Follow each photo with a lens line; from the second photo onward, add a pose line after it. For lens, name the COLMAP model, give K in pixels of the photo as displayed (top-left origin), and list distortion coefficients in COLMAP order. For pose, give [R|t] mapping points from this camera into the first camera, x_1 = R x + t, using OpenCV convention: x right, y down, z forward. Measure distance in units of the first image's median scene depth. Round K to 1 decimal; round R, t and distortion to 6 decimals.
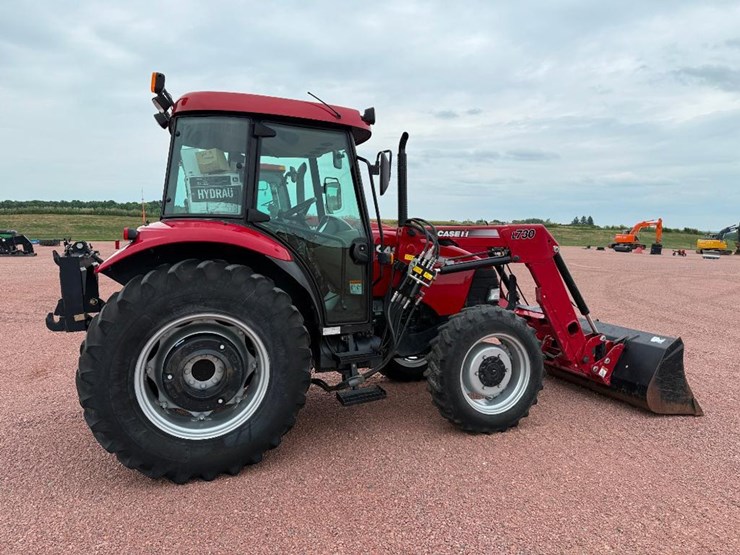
lens RADIAL K [[517.2, 0, 371.6], [0, 517.2, 275.9], [0, 0, 1]] dist [0.060540, -0.079314]
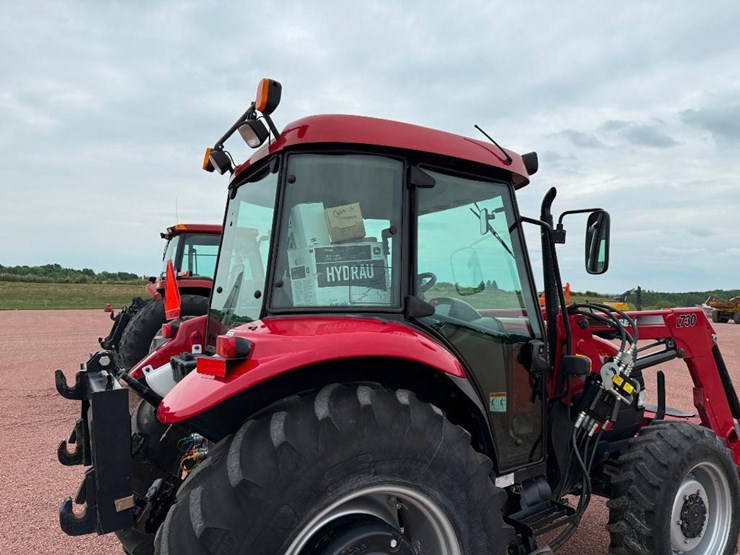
lens RADIAL K [[517.2, 0, 373.0], [0, 517.2, 277.1], [0, 0, 1]] dist [0.060540, -0.079314]
pose [[0.986392, -0.000945, 0.164407, -0.338418], [0.020591, 0.992820, -0.117835, -0.071126], [-0.163115, 0.119617, 0.979329, 0.346646]]
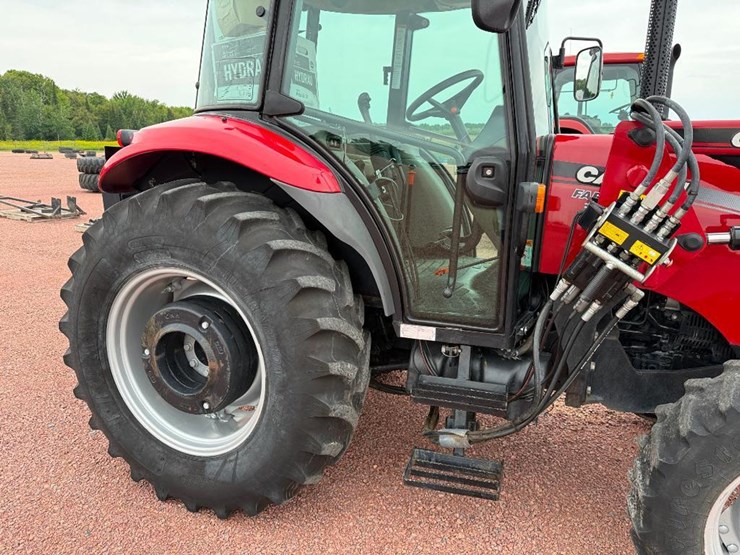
lens RADIAL K [[517.2, 0, 368.2], [0, 517.2, 275.0], [0, 0, 1]] dist [0.060540, -0.079314]
pose [[0.732971, 0.166061, -0.659680, 0.212835], [-0.068128, 0.982791, 0.171700, -0.035146], [0.676840, -0.080909, 0.731670, 0.573208]]
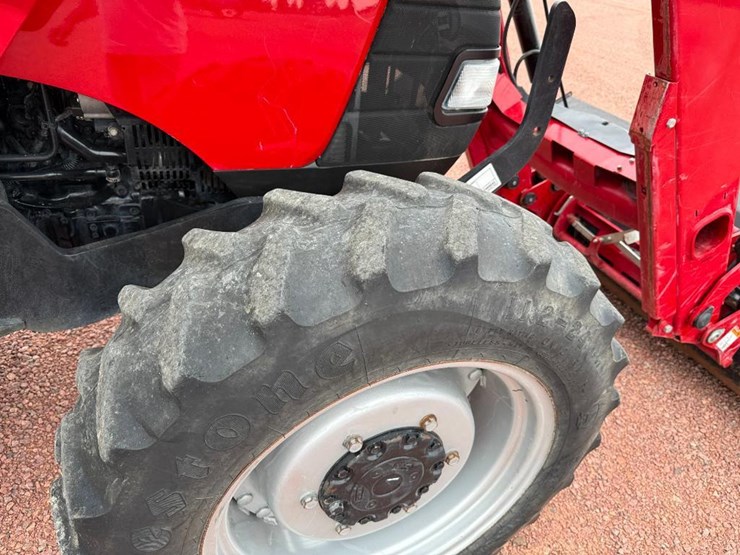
lens RADIAL K [[517.2, 0, 367.6], [0, 517.2, 278.9], [0, 0, 1]] dist [0.060540, -0.079314]
pose [[0.995158, 0.070583, 0.068398, 0.213505], [-0.095014, 0.868931, 0.485728, -0.000667], [-0.025149, -0.489875, 0.871430, 0.888764]]
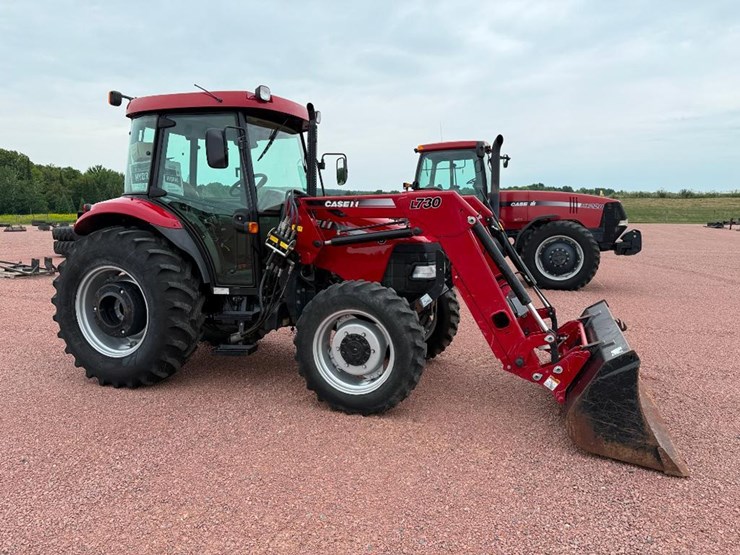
lens RADIAL K [[517.2, 0, 371.3], [0, 517.2, 279.9], [0, 0, 1]] dist [0.060540, -0.079314]
pose [[0.768348, 0.068518, -0.636355, 0.887758], [-0.041481, 0.997494, 0.057317, 0.002184], [0.638687, -0.017642, 0.769264, 0.315640]]
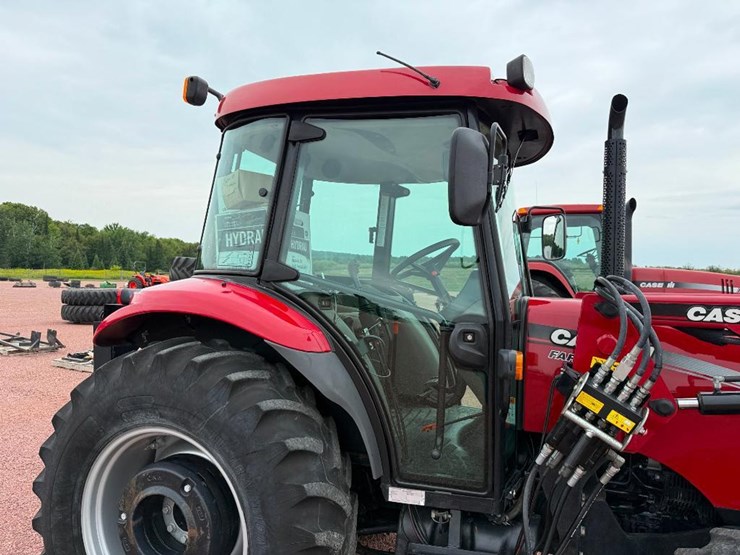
lens RADIAL K [[517.2, 0, 370.2], [0, 517.2, 279.6], [0, 0, 1]] dist [0.060540, -0.079314]
pose [[0.758001, 0.014373, -0.652095, 0.221257], [-0.075235, 0.995011, -0.065522, -0.067341], [0.647900, 0.098726, 0.755300, 0.550595]]
